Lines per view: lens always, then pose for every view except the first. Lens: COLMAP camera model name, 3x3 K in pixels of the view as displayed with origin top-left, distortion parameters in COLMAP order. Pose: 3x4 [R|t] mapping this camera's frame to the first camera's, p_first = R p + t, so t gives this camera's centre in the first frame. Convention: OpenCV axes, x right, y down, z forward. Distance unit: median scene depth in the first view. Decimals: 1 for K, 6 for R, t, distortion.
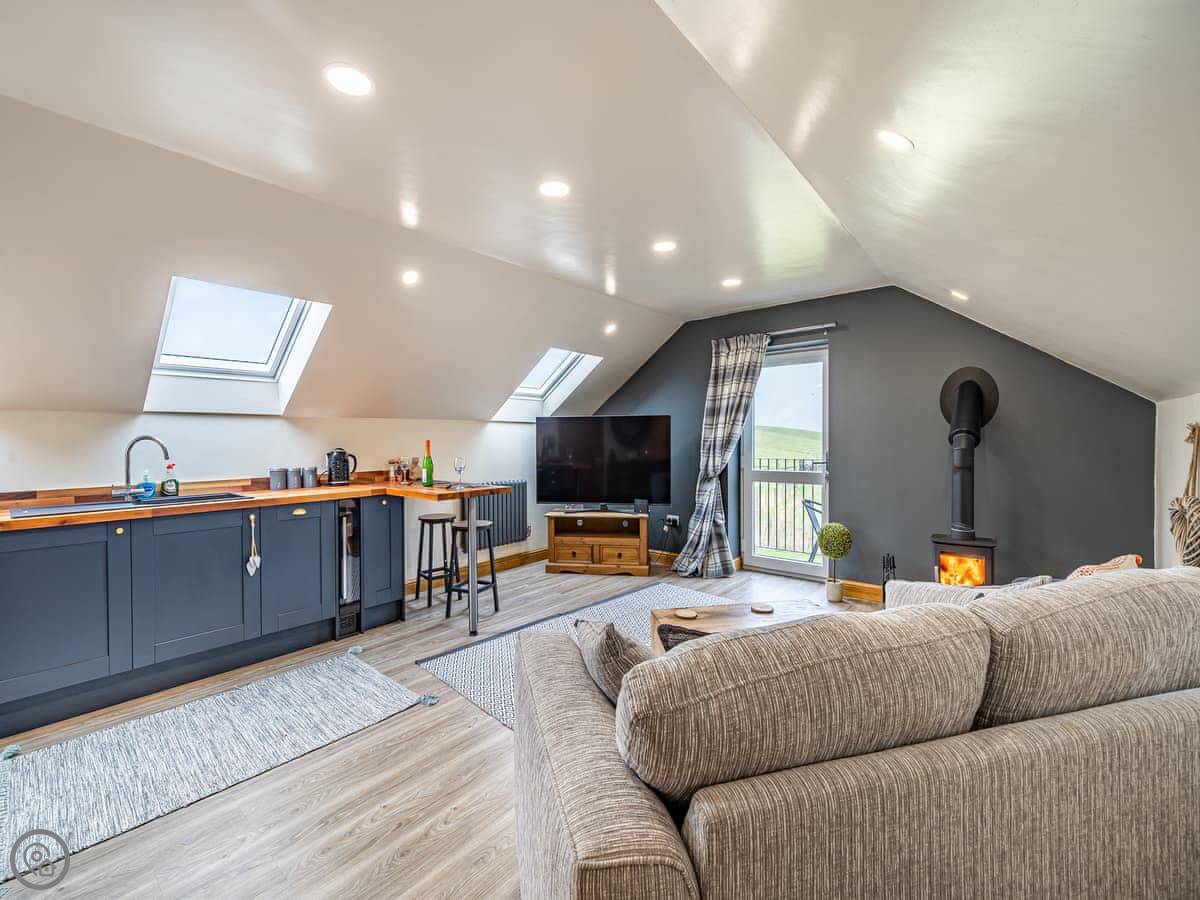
lens RADIAL K [[506.5, 0, 592.1], [0, 506.5, 447.0], [0, 0, 1]] dist [-0.000924, -0.000451]
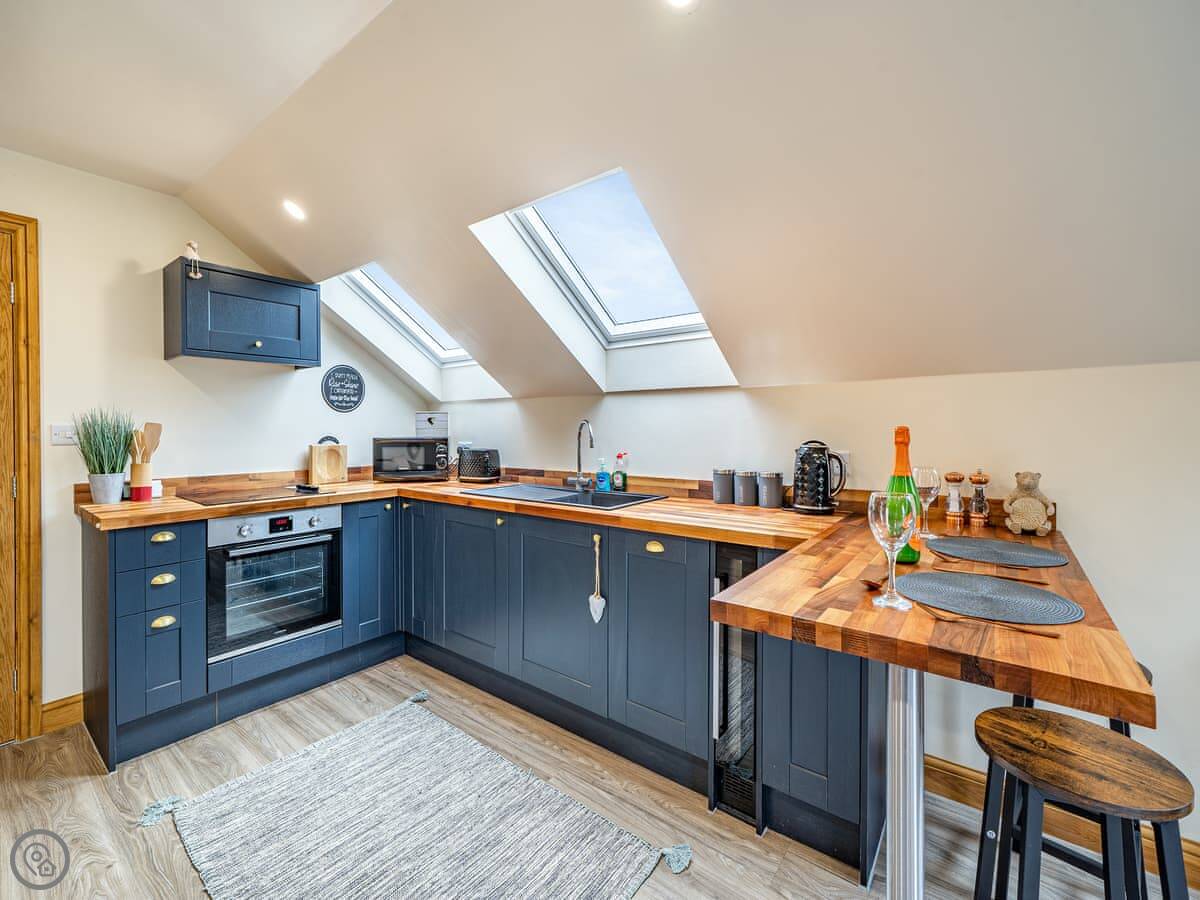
lens RADIAL K [[506.5, 0, 592.9], [0, 506.5, 429.6], [0, 0, 1]] dist [-0.000924, -0.000451]
pose [[0.050579, 0.015490, -0.998600, 0.004106], [-0.013109, 0.999804, 0.014844, -0.011183], [0.998634, 0.012340, 0.050773, 0.614883]]
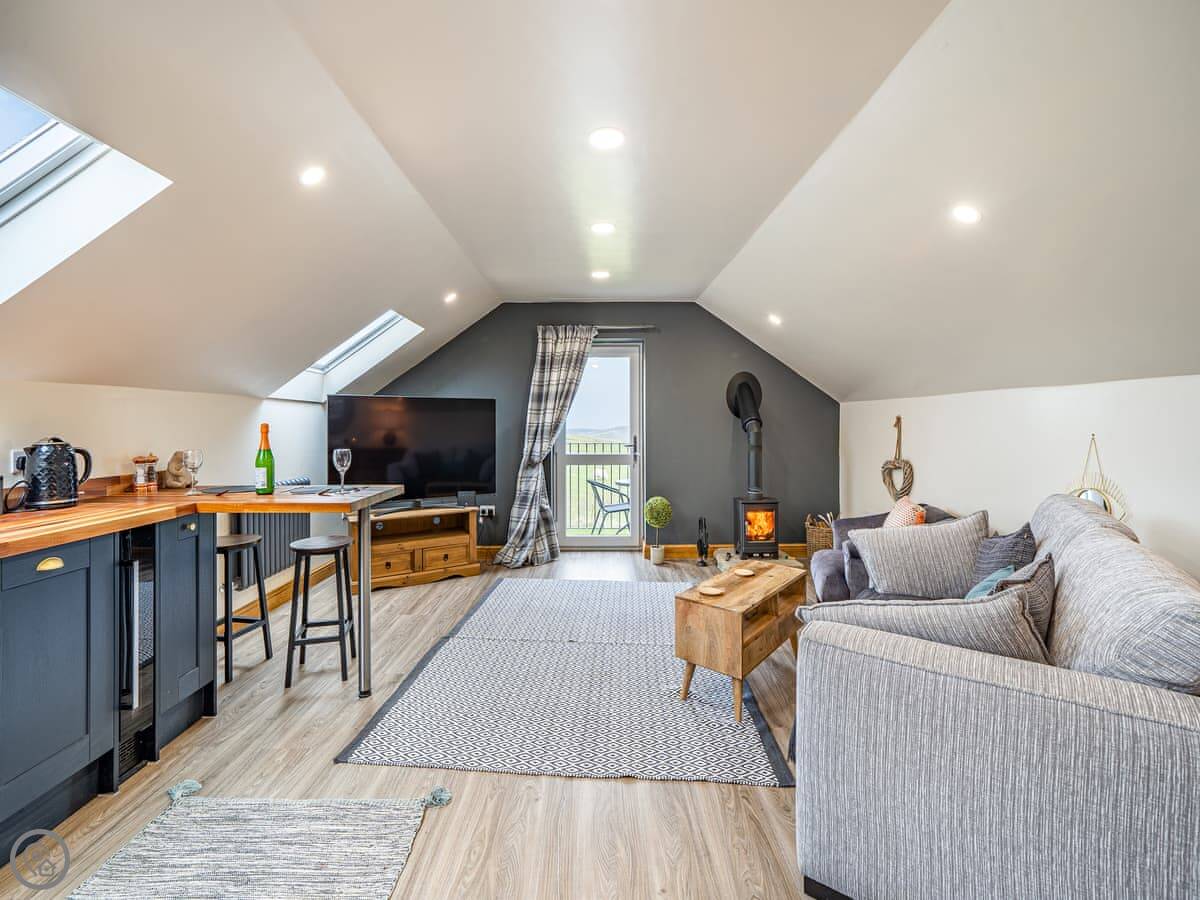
lens RADIAL K [[506.5, 0, 583.8], [0, 506.5, 425.1], [0, 0, 1]] dist [-0.000924, -0.000451]
pose [[0.763378, 0.003452, 0.645942, -0.344016], [0.007525, 0.999870, -0.014237, 0.000619], [-0.645908, 0.015729, 0.763253, 0.184249]]
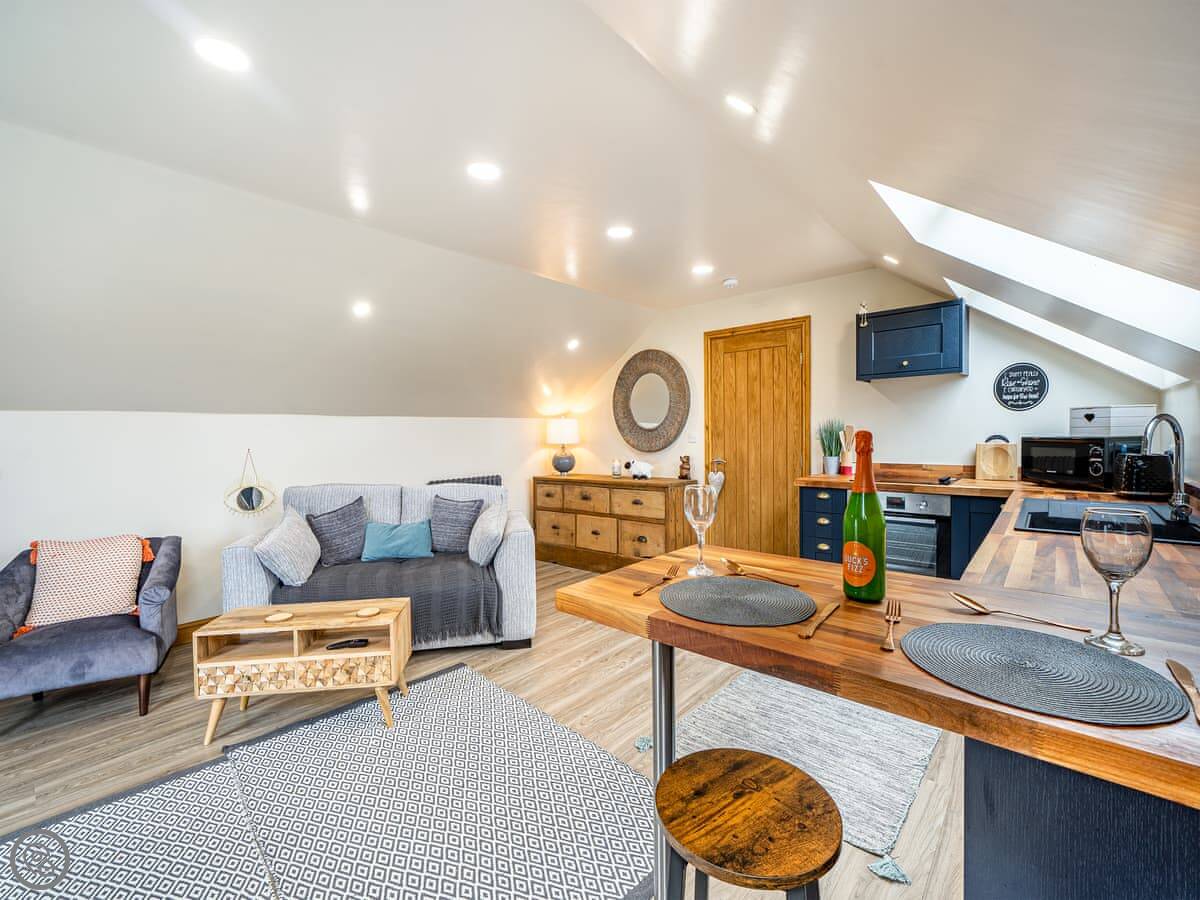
lens RADIAL K [[506.5, 0, 597.4], [0, 506.5, 445.4], [0, 0, 1]] dist [-0.000924, -0.000451]
pose [[-0.999510, 0.025326, 0.018370, -0.148742], [0.025987, 0.998988, 0.036708, -0.013541], [-0.017421, 0.037168, -0.999157, 1.007646]]
